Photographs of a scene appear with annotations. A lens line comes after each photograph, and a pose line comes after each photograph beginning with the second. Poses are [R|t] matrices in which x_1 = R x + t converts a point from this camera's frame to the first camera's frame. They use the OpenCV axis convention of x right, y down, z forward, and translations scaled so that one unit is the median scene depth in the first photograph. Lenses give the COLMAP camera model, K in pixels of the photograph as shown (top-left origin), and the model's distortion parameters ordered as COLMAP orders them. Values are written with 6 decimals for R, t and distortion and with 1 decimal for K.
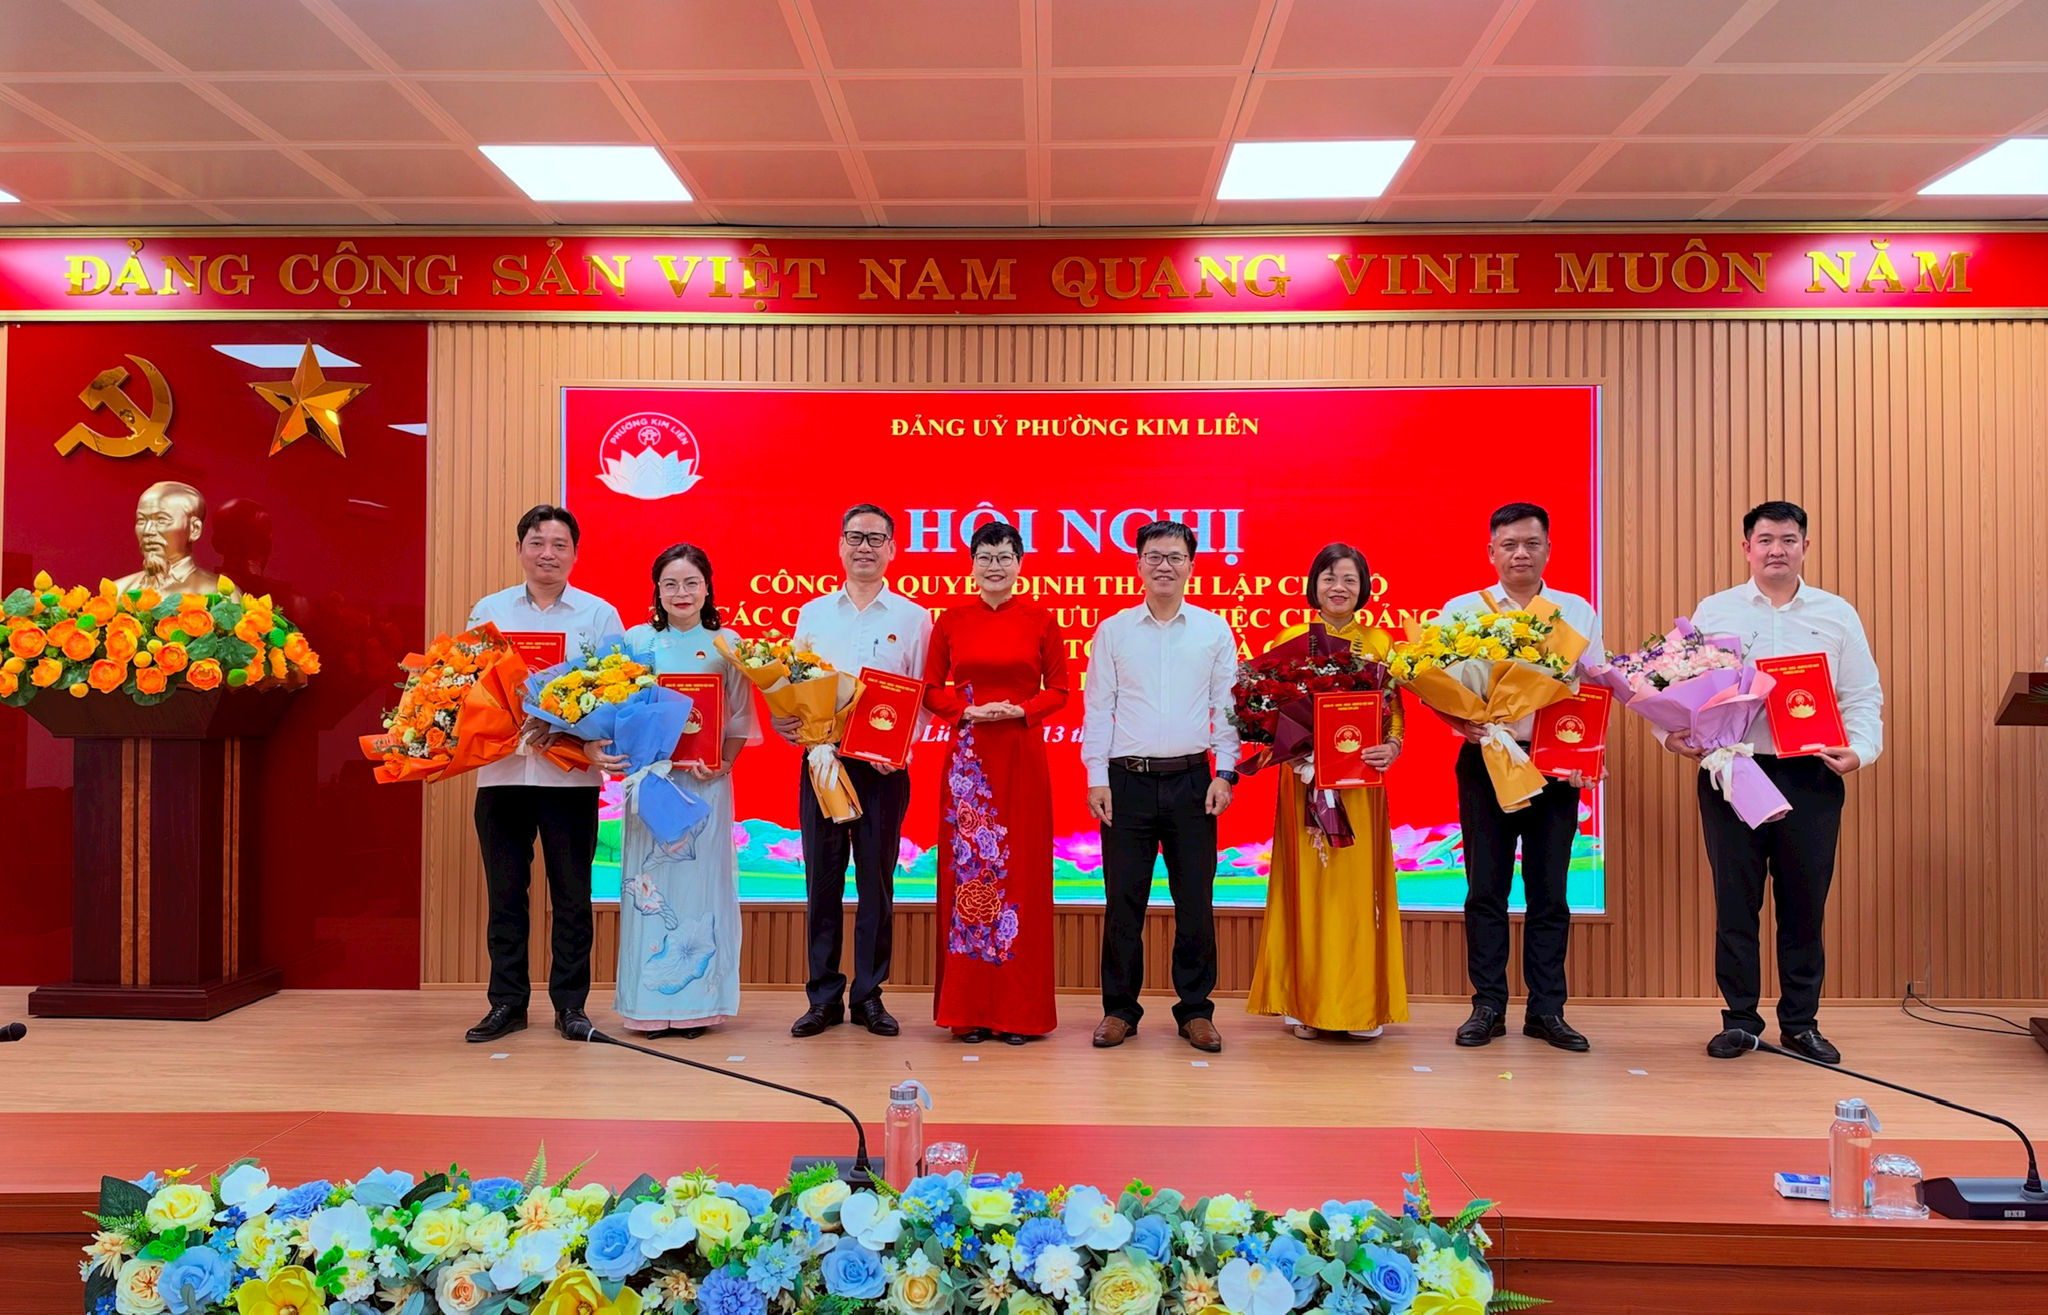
lens RADIAL K [[1788.0, 0, 996.7], [0, 1788.0, 657.1], [0, 0, 1]] dist [0.170161, -0.433545]
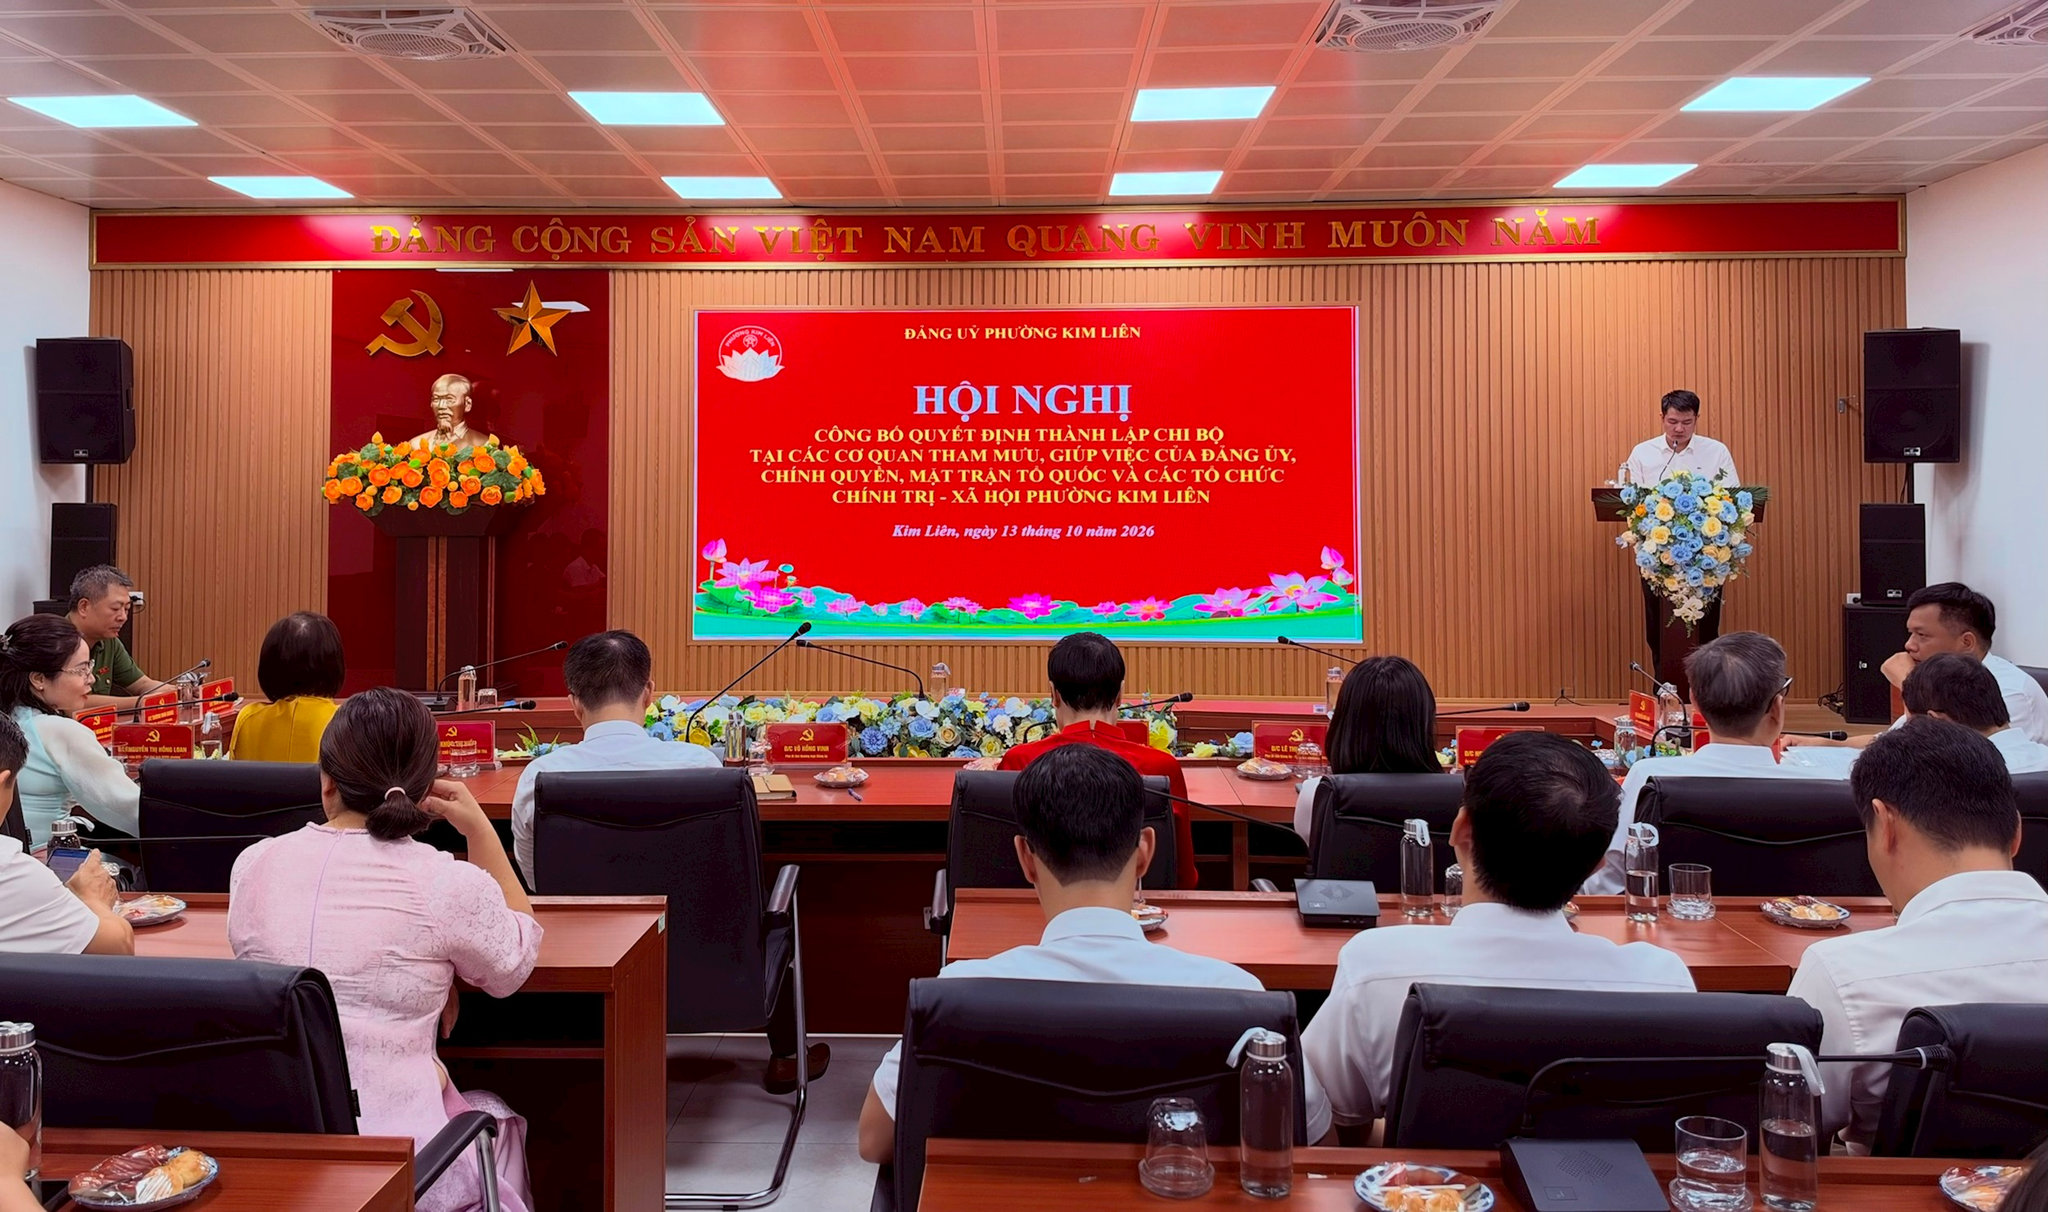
lens RADIAL K [[2073.7, 0, 964.2], [0, 2073.7, 434.7], [0, 0, 1]] dist [0.337234, -1.311633]
pose [[0.999984, -0.005547, -0.001086, -0.005918], [0.005525, 0.999799, -0.019256, -0.005972], [0.001193, 0.019250, 0.999814, -0.827871]]
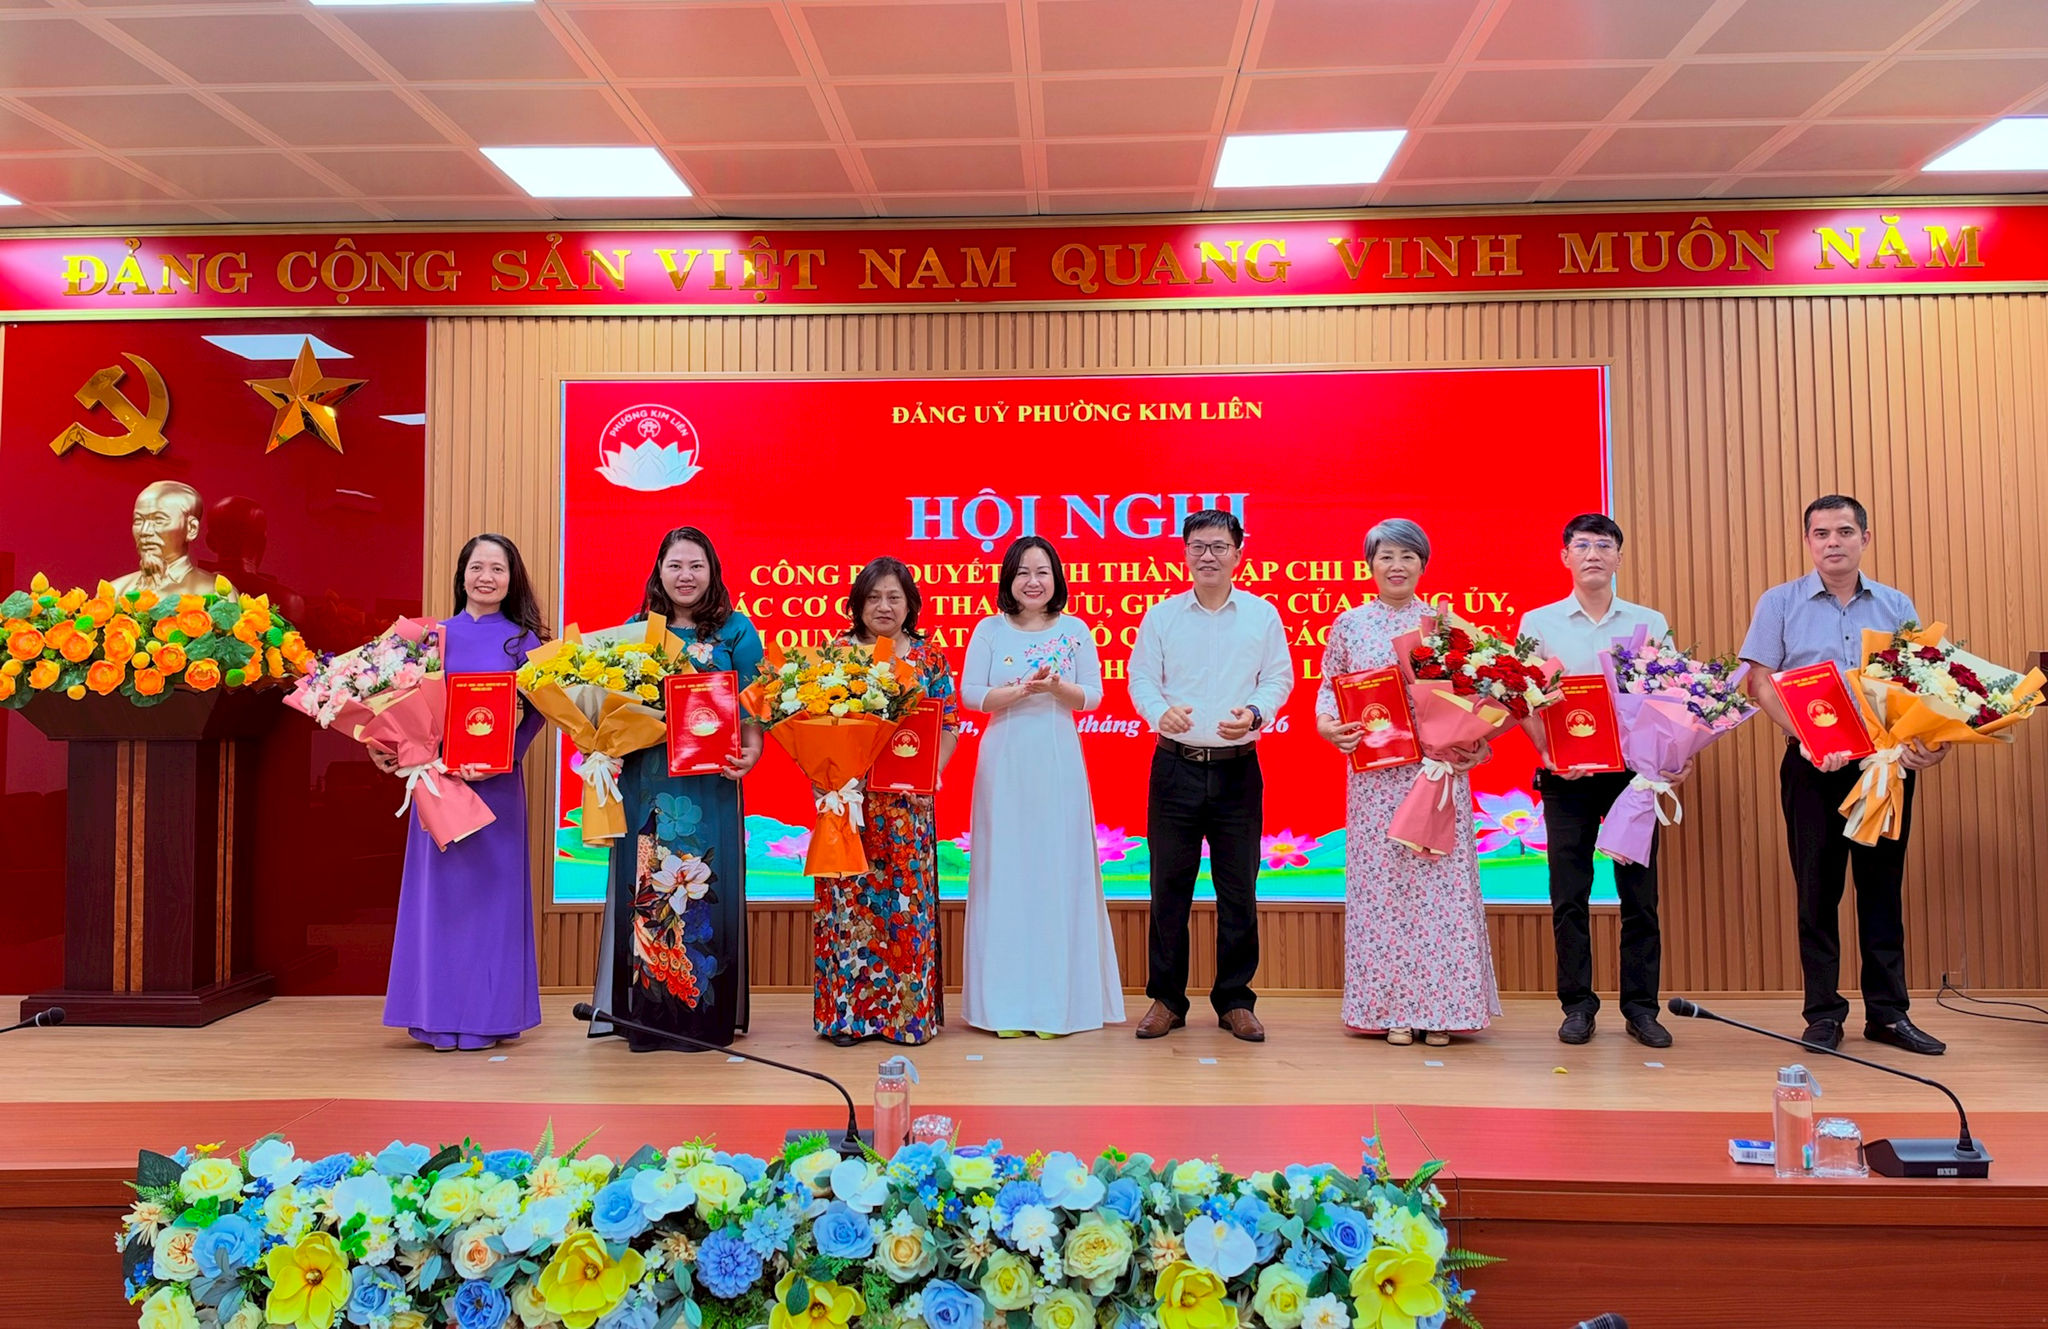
lens RADIAL K [[1953.9, 0, 999.6], [0, 1953.9, 532.8], [0, 0, 1]] dist [0.213680, -0.591743]
pose [[0.999849, -0.012027, -0.012505, 0.014014], [0.011313, 0.998383, -0.055703, -0.002291], [0.013155, 0.055554, 0.998369, -0.080470]]
